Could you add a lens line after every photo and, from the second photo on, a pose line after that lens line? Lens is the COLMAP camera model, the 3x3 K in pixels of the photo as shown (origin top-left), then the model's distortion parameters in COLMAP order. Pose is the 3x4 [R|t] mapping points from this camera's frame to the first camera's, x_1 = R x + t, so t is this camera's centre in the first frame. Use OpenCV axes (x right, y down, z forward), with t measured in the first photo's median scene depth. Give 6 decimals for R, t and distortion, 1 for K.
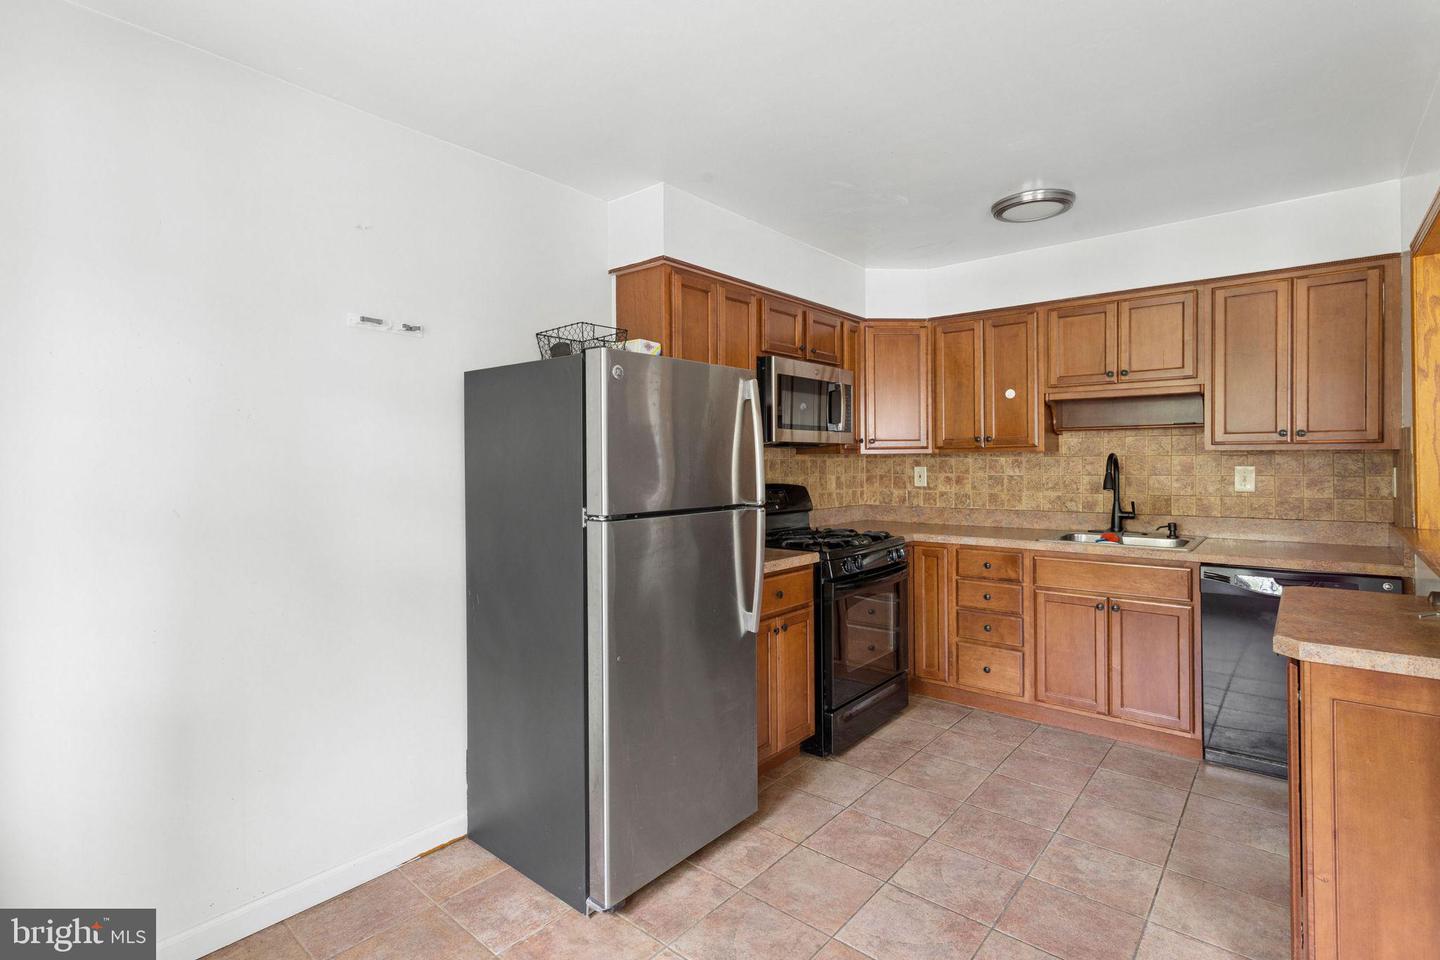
lens RADIAL K [[686.3, 0, 716.9], [0, 686.3, 464.2], [0, 0, 1]] dist [0.002794, -0.000347]
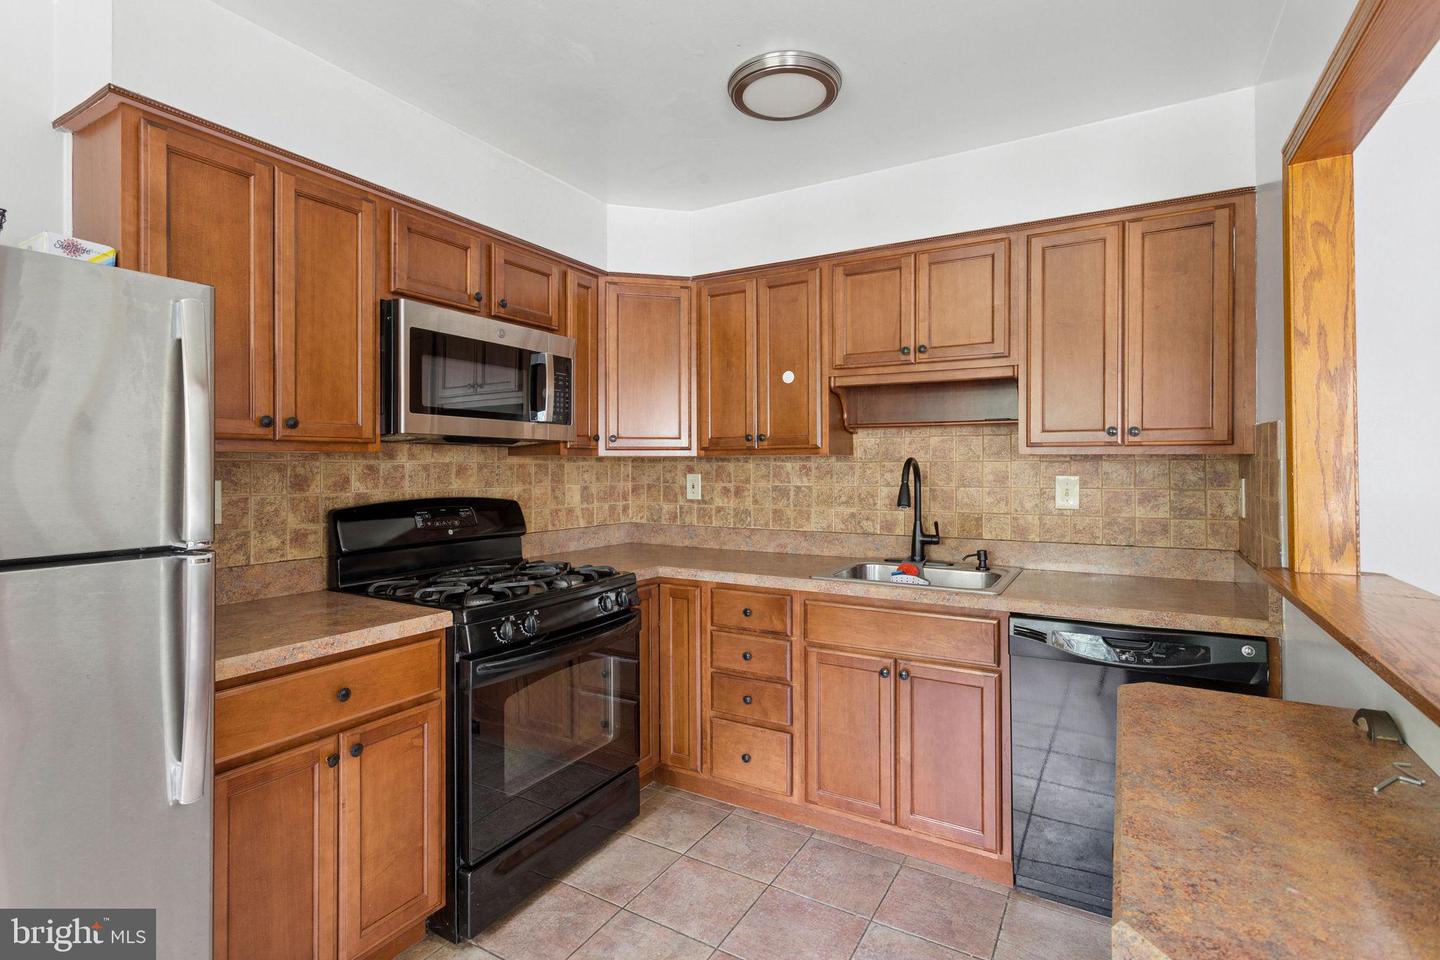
lens RADIAL K [[686.3, 0, 719.9], [0, 686.3, 463.0], [0, 0, 1]] dist [0.002794, -0.000347]
pose [[0.984505, 0.008257, 0.175160, 0.272664], [-0.006381, 0.999916, -0.011270, -0.000443], [-0.175238, 0.009978, 0.984476, 0.339509]]
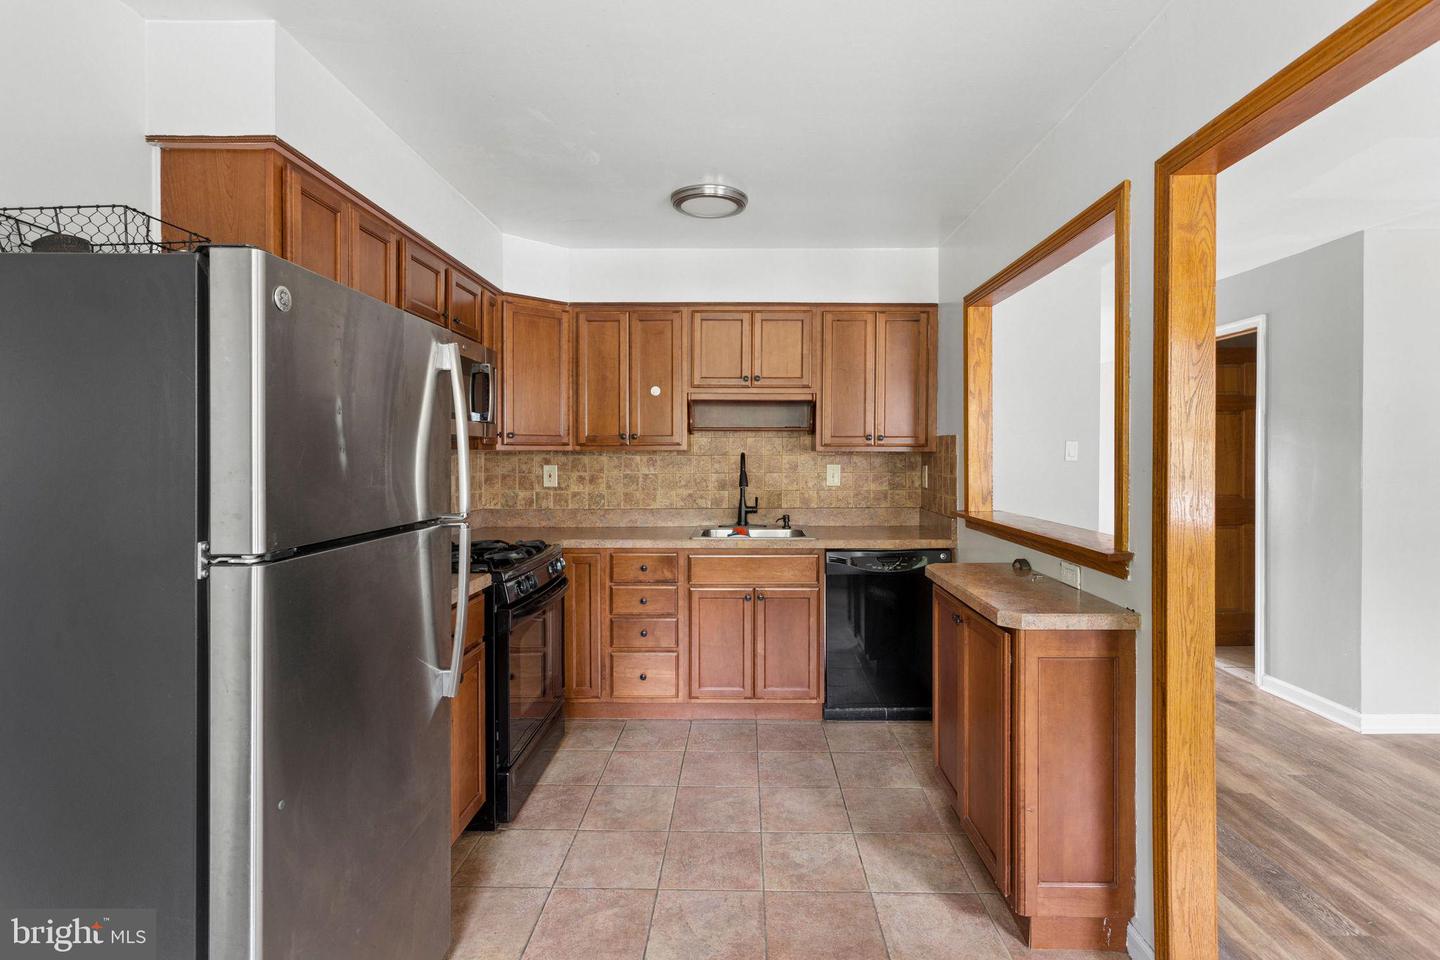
lens RADIAL K [[686.3, 0, 736.7], [0, 686.3, 462.5], [0, 0, 1]] dist [0.002794, -0.000347]
pose [[0.768565, 0.001488, 0.639770, -0.137599], [-0.001196, 0.999999, -0.000890, 0.000679], [-0.639771, -0.000081, 0.768566, 0.205043]]
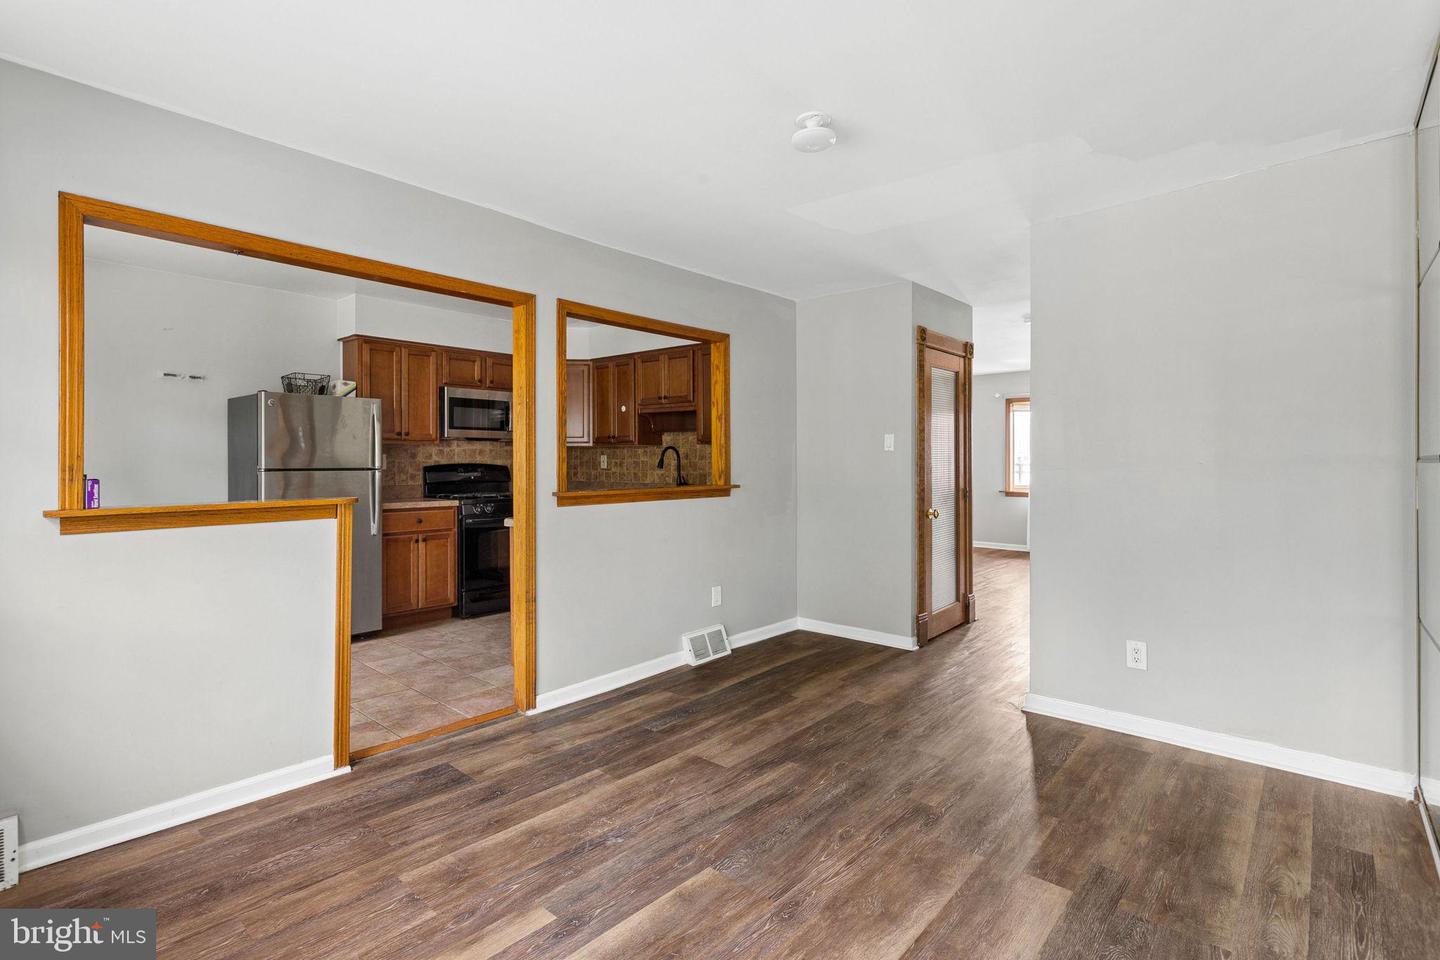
lens RADIAL K [[686.3, 0, 715.6], [0, 686.3, 464.9], [0, 0, 1]] dist [0.002794, -0.000347]
pose [[0.999703, 0.009993, -0.022237, 0.825047], [-0.009959, 0.999949, 0.001626, 0.028032], [0.022252, -0.001404, 0.999751, -0.716531]]
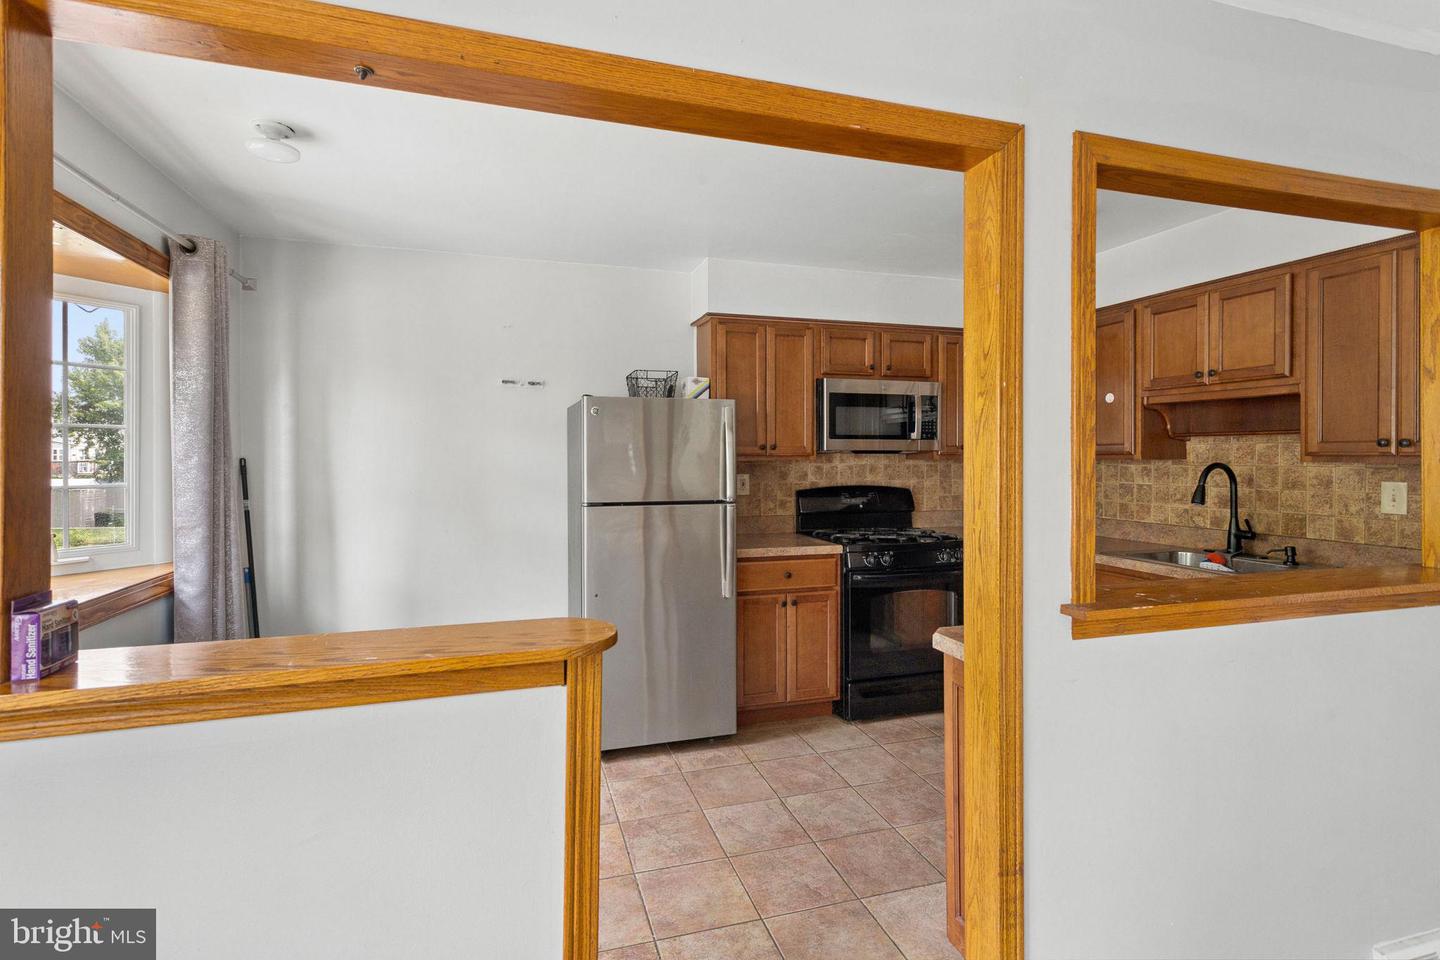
lens RADIAL K [[686.3, 0, 707.0], [0, 686.3, 463.2], [0, 0, 1]] dist [0.002794, -0.000347]
pose [[0.839622, 0.012979, -0.543017, 0.579242], [-0.008482, 0.999906, 0.010786, -0.022662], [0.543106, -0.004450, 0.839653, -0.107613]]
